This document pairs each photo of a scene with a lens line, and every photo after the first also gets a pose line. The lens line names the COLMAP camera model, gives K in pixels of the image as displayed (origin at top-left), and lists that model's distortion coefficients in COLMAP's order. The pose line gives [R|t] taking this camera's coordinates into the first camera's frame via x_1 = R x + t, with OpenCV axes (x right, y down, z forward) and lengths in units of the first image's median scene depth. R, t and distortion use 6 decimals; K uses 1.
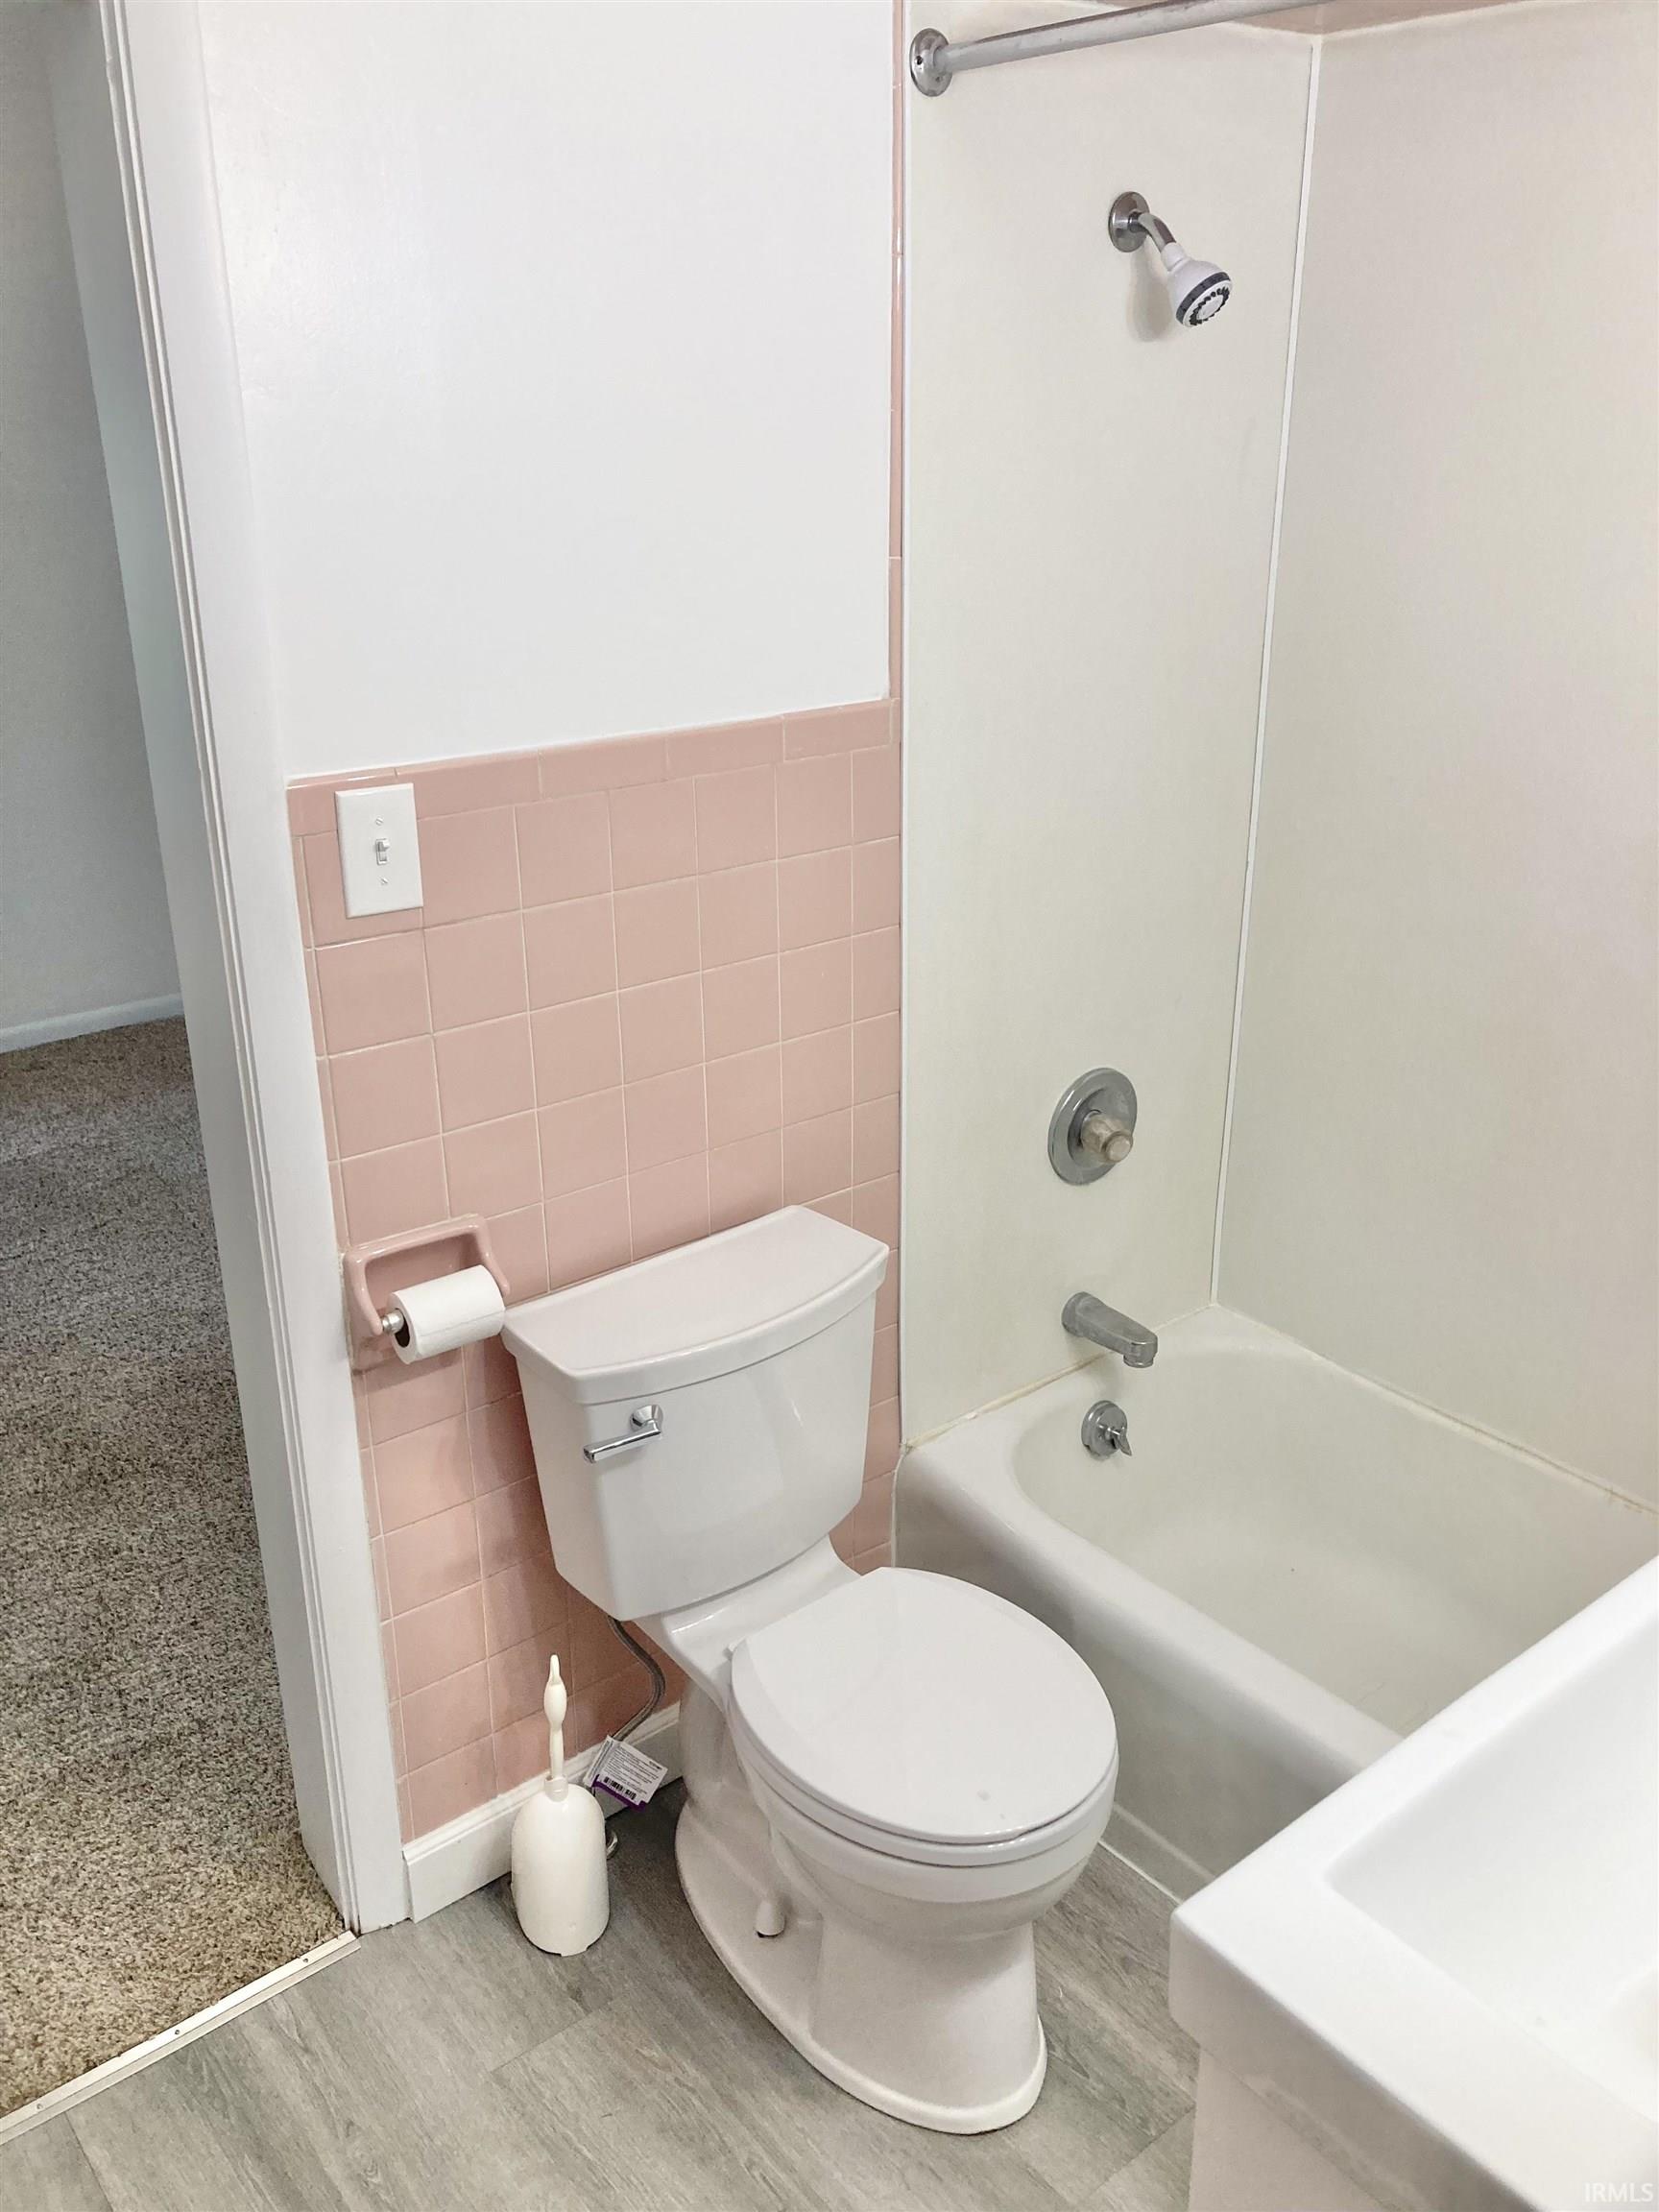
lens RADIAL K [[1822.7, 0, 824.6], [0, 1822.7, 1101.1], [0, 0, 1]] dist [0.040803, -0.030077]
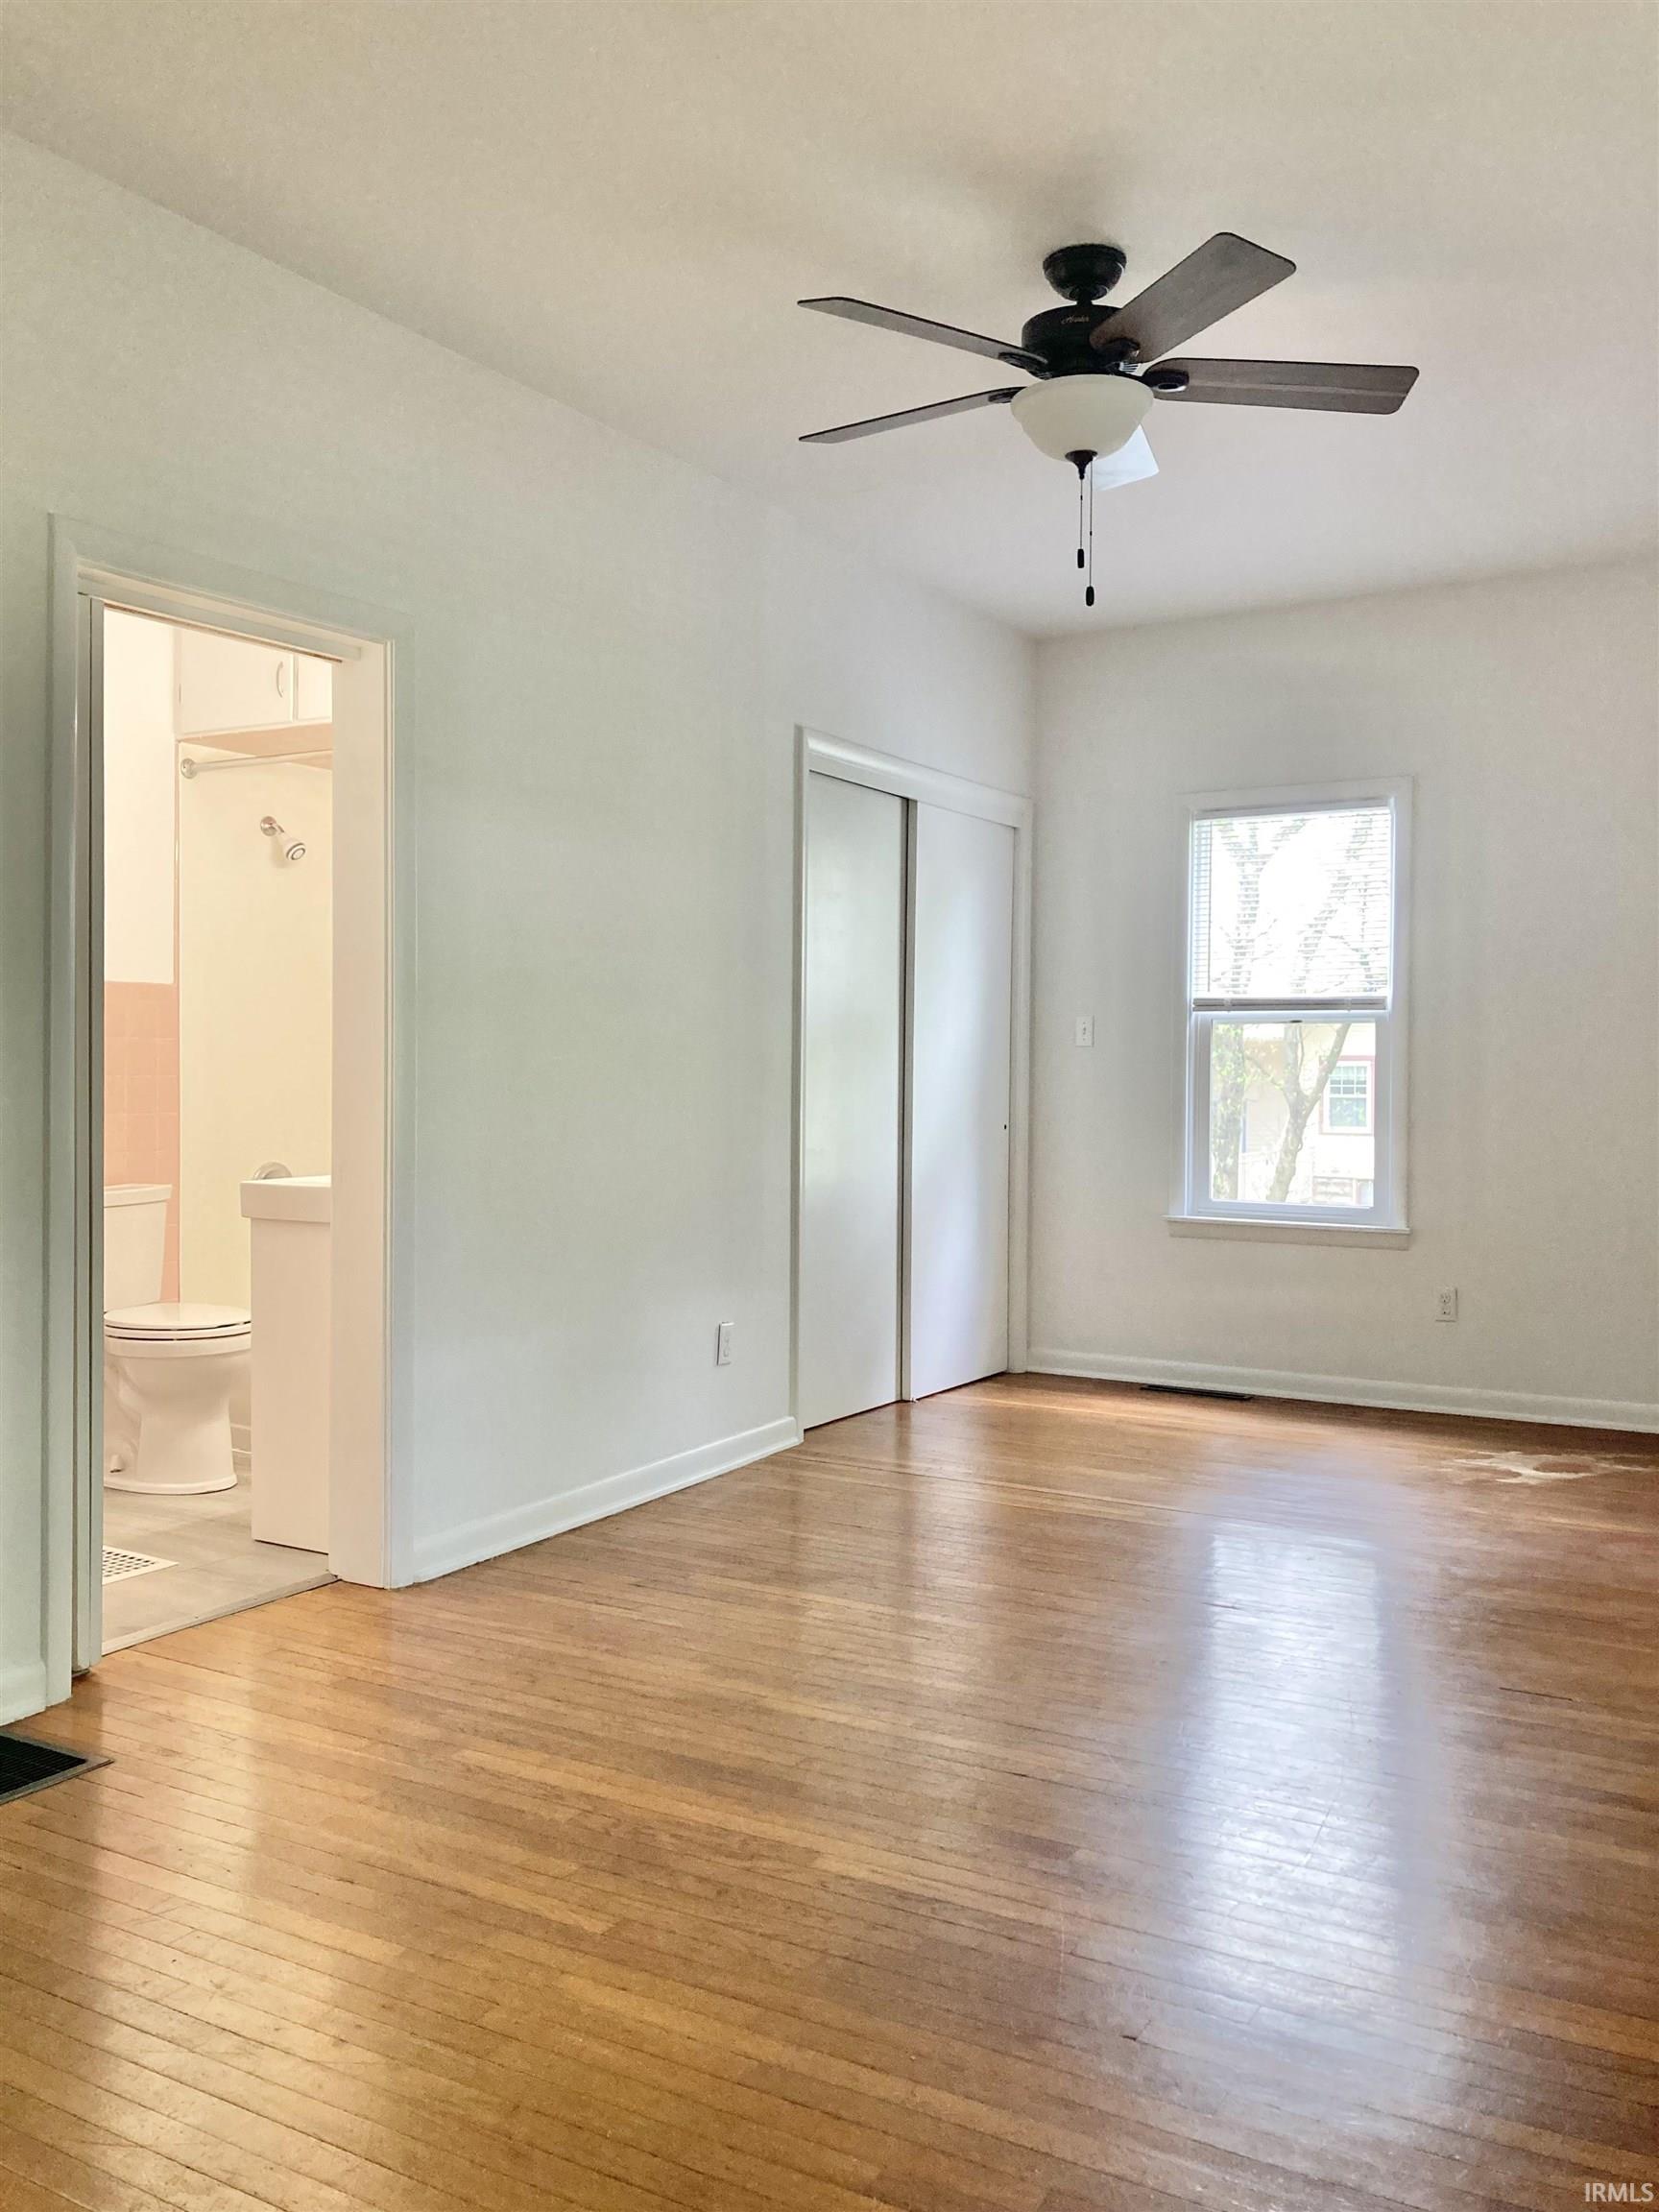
lens RADIAL K [[1822.7, 0, 824.6], [0, 1822.7, 1112.4], [0, 0, 1]] dist [0.040803, -0.030077]
pose [[0.937946, 0.006821, 0.346715, 0.001350], [0.108130, 0.944208, -0.311093, 0.860477], [-0.329493, 0.329278, 0.884879, -1.540151]]
